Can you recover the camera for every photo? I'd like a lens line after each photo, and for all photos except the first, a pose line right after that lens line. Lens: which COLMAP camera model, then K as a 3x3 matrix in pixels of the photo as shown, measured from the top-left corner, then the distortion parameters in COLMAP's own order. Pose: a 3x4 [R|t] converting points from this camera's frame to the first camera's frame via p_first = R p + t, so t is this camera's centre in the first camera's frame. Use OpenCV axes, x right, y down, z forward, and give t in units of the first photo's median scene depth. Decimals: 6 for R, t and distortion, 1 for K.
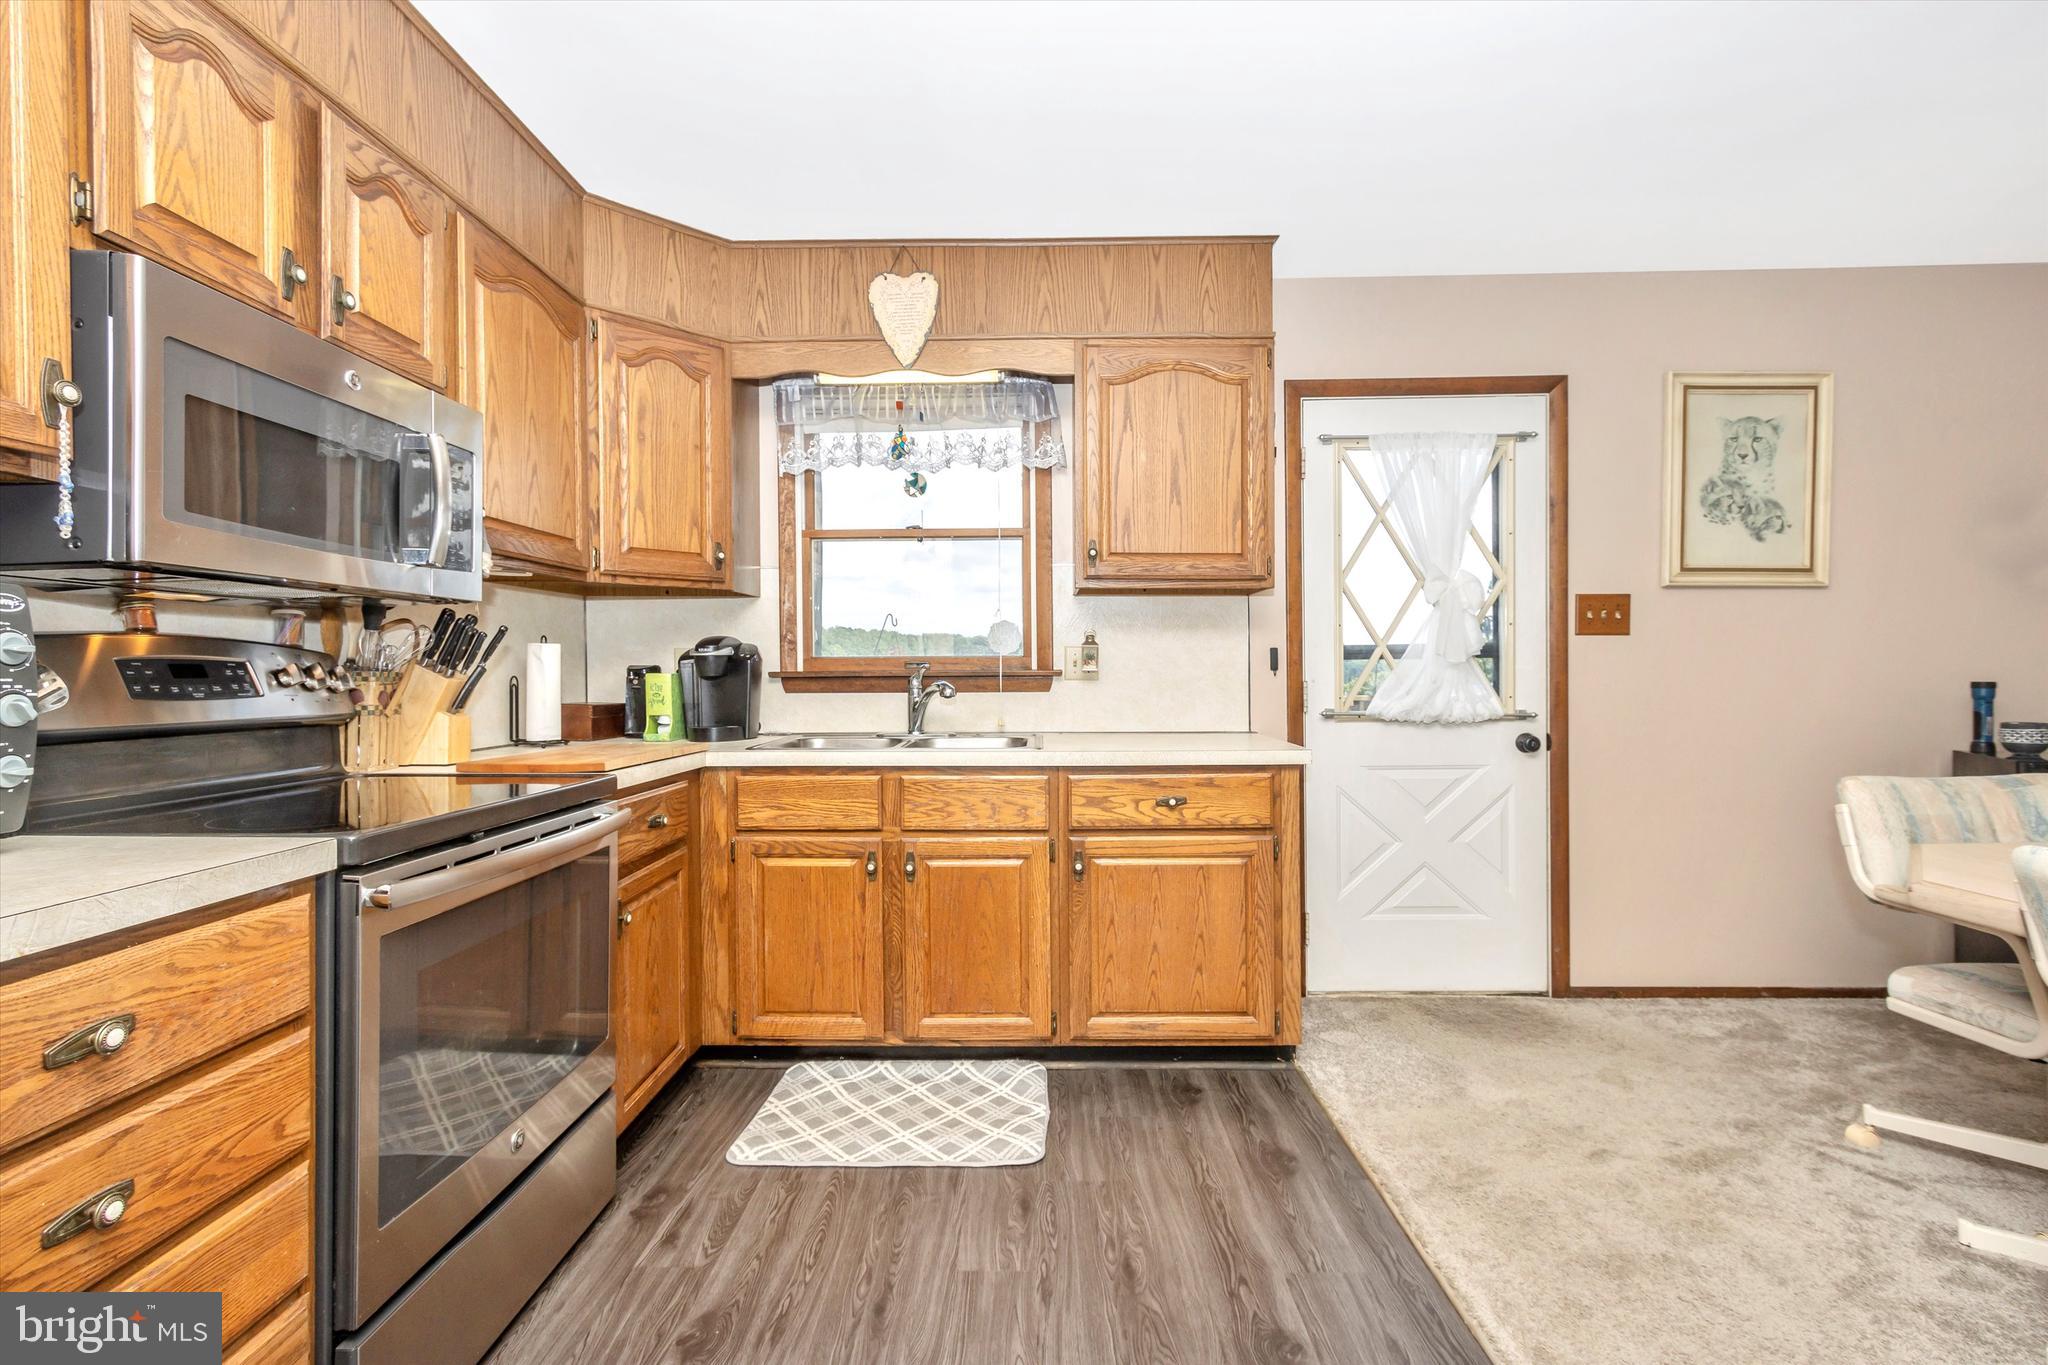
lens RADIAL K [[929.6, 0, 1021.9], [0, 929.6, 678.0], [0, 0, 1]] dist [0.003335, 0.001031]
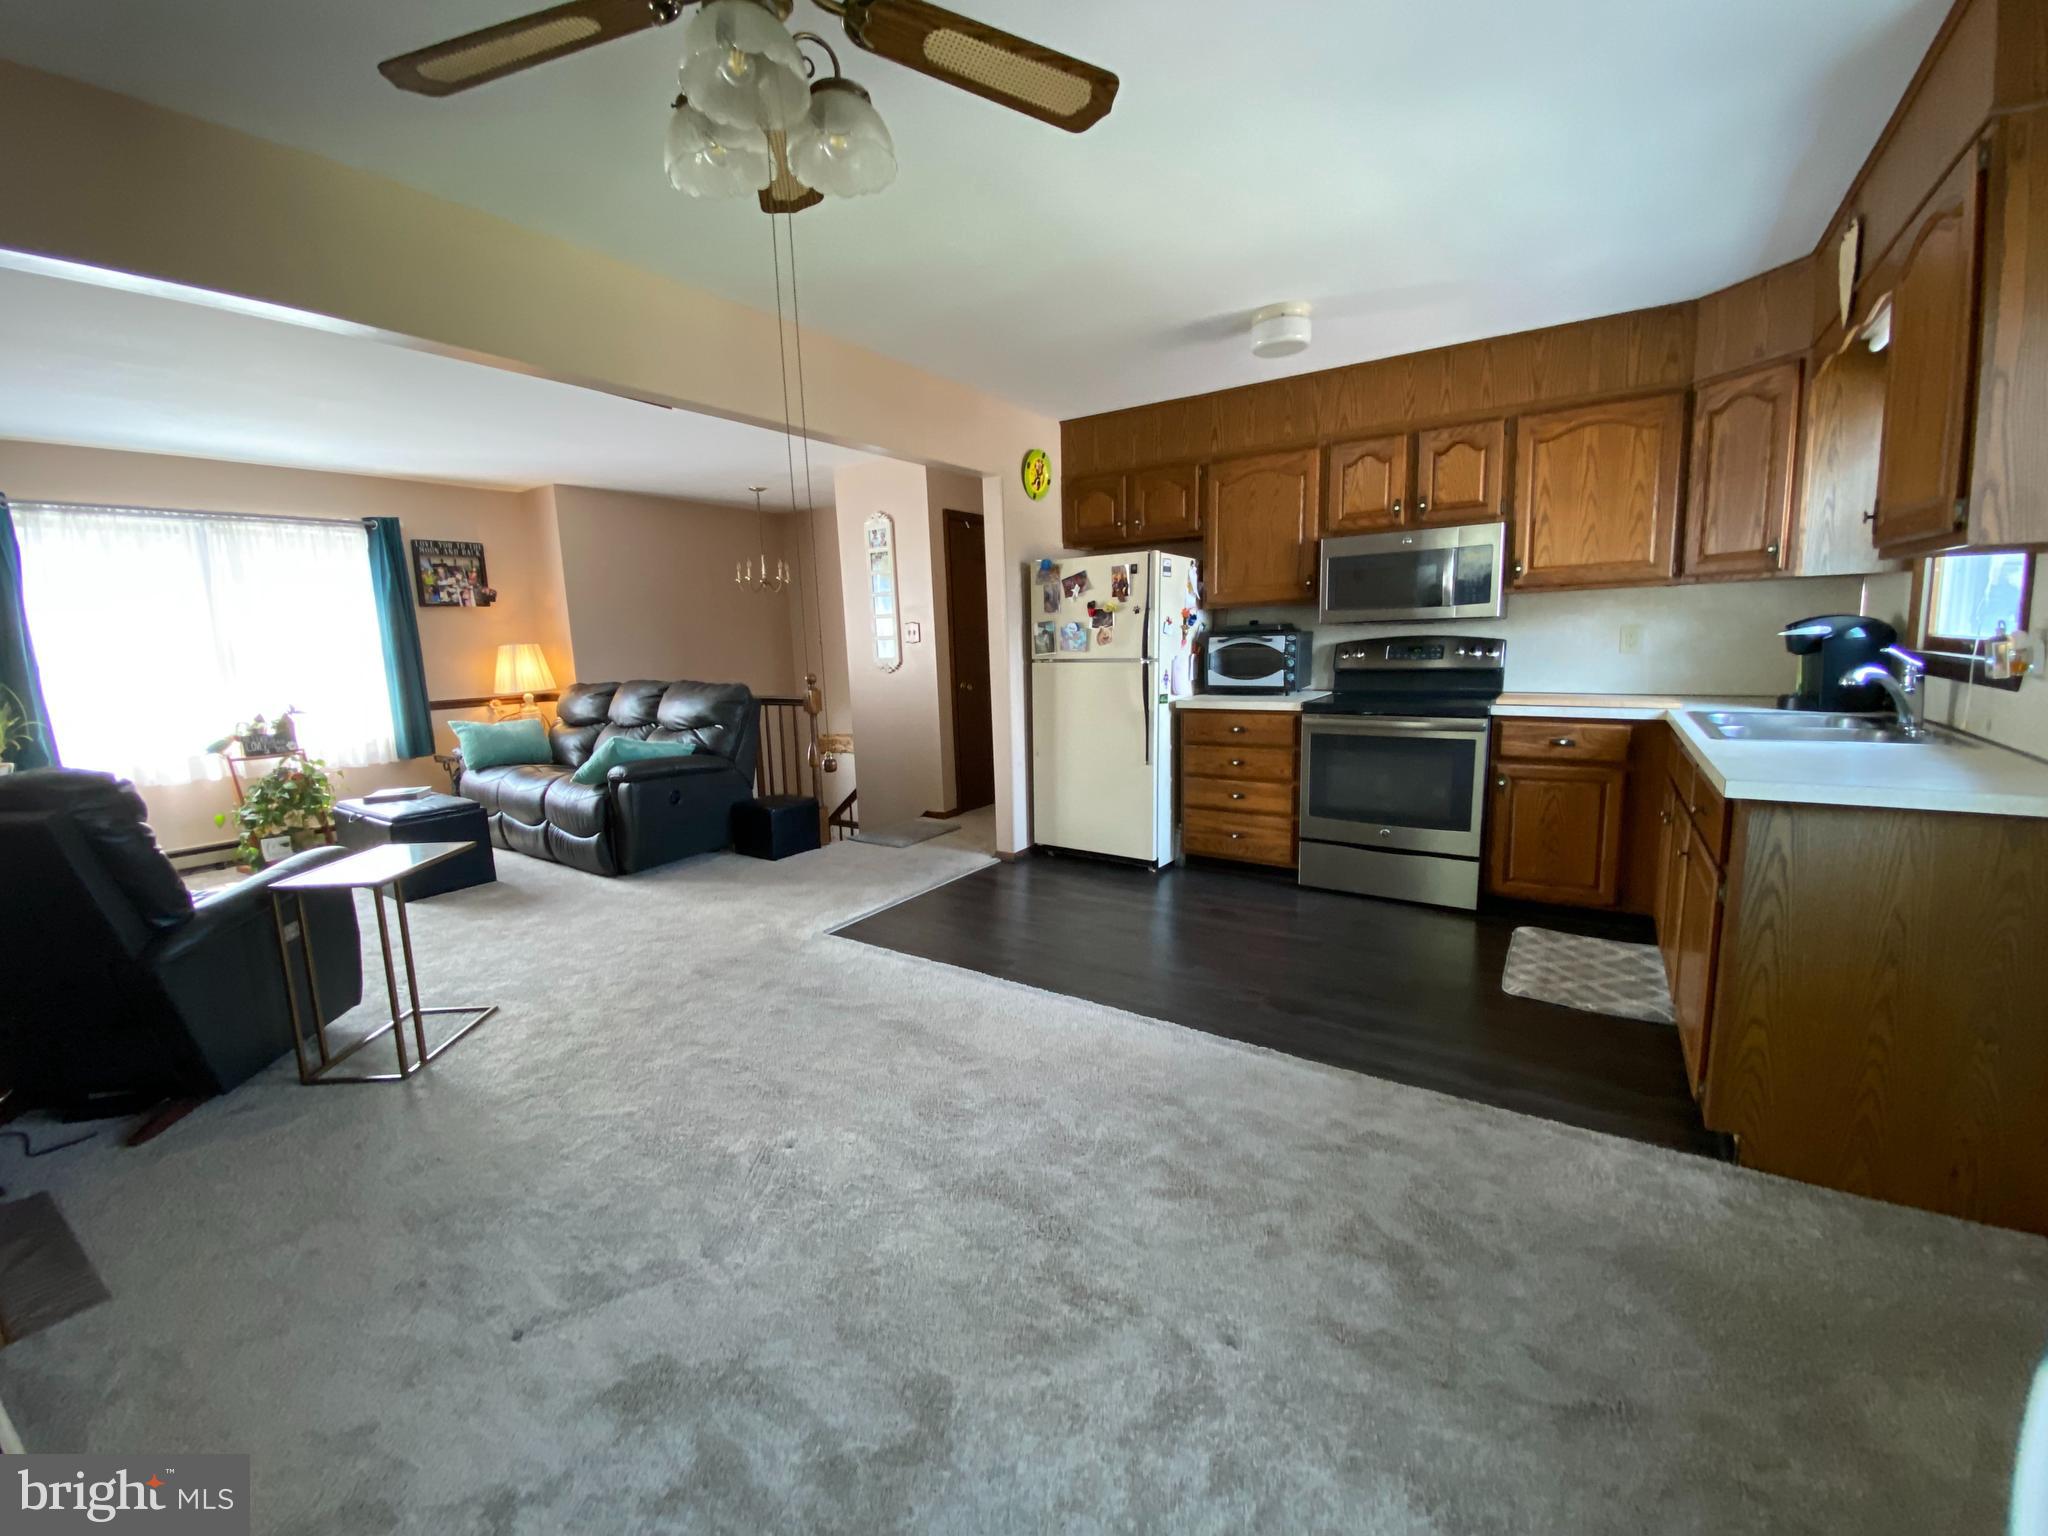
lens RADIAL K [[805.6, 0, 1018.3], [0, 805.6, 767.7], [0, 0, 1]] dist [-0.011192, -0.007963]
pose [[-0.552119, 0.160089, -0.818252, 1.048252], [0.033028, 0.984823, 0.170392, -0.061218], [0.833111, 0.067052, -0.549027, 0.770640]]
